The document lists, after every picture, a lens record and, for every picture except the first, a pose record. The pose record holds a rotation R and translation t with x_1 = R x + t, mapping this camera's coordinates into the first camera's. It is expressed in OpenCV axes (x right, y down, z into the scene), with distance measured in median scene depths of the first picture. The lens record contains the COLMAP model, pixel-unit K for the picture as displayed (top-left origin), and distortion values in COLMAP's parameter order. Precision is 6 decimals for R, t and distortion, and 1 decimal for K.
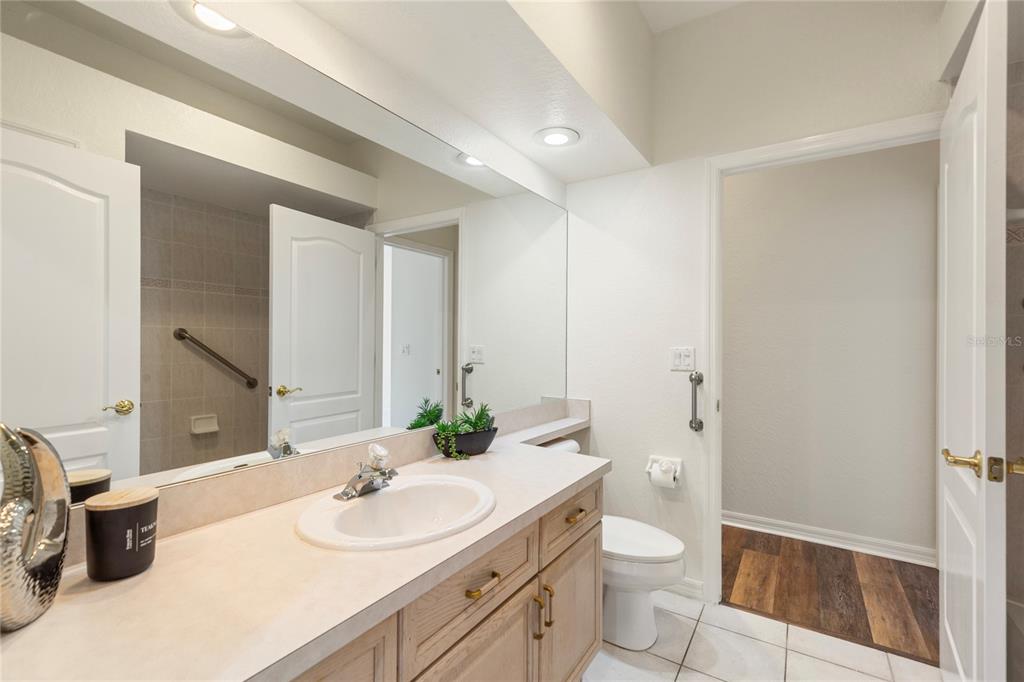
lens RADIAL K [[457.8, 0, 508.6], [0, 457.8, 340.8], [0, 0, 1]] dist [-0.000794, -0.000004]
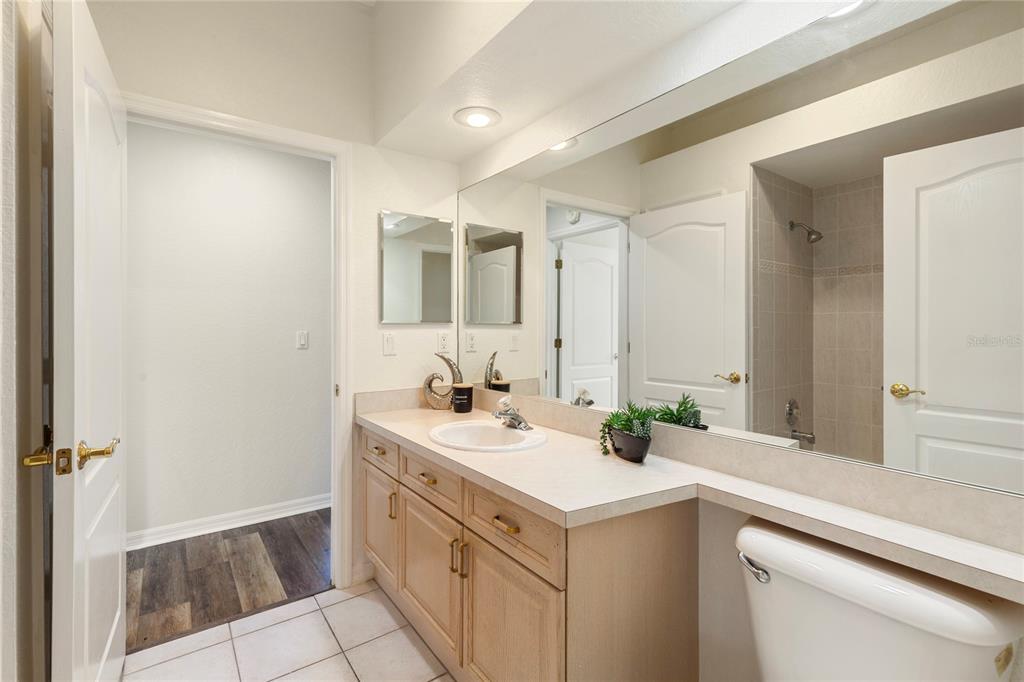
lens RADIAL K [[457.8, 0, 508.6], [0, 457.8, 340.8], [0, 0, 1]] dist [-0.000794, -0.000004]
pose [[-0.372671, 0.023368, -0.927669, 0.624603], [0.005796, 0.999722, 0.022855, 0.002812], [0.927946, 0.003141, -0.372702, 0.868971]]
